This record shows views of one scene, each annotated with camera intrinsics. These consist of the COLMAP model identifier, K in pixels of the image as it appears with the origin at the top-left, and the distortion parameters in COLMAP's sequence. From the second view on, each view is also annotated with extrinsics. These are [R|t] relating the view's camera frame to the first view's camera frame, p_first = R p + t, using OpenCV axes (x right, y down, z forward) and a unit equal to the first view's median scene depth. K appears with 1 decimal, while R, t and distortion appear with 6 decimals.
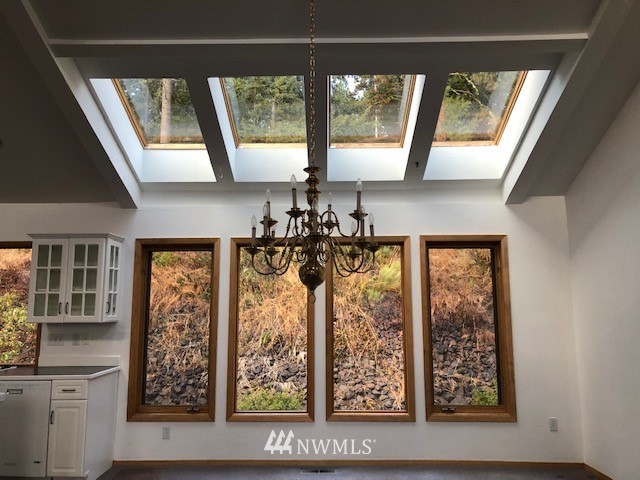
lens RADIAL K [[526.4, 0, 315.5], [0, 526.4, 234.9], [0, 0, 1]] dist [0.011791, -0.000848]
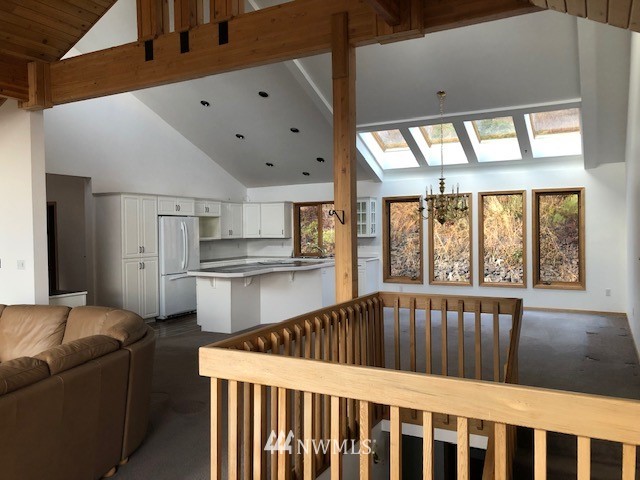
lens RADIAL K [[526.4, 0, 315.5], [0, 526.4, 234.9], [0, 0, 1]] dist [0.011791, -0.000848]
pose [[0.890332, -0.005330, -0.455280, 0.381413], [0.073746, 0.988416, 0.132644, -0.146776], [0.449299, -0.151672, 0.880412, -1.000767]]
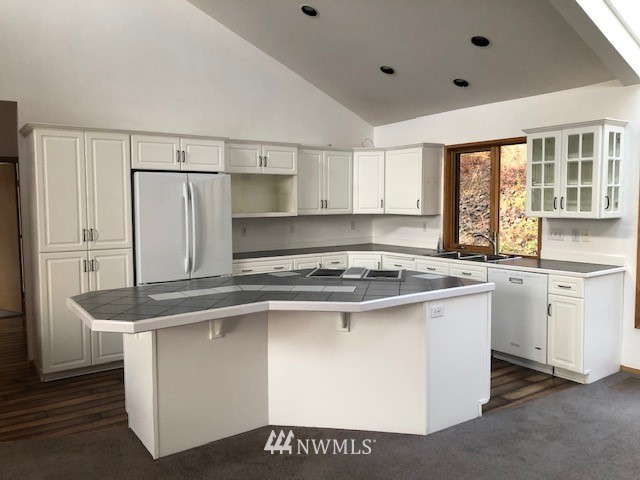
lens RADIAL K [[526.4, 0, 315.5], [0, 526.4, 234.9], [0, 0, 1]] dist [0.011791, -0.000848]
pose [[0.585481, 0.052647, -0.808975, 0.044985], [0.116090, 0.982160, 0.147935, 0.001291], [0.802331, -0.180527, 0.568924, 0.078318]]
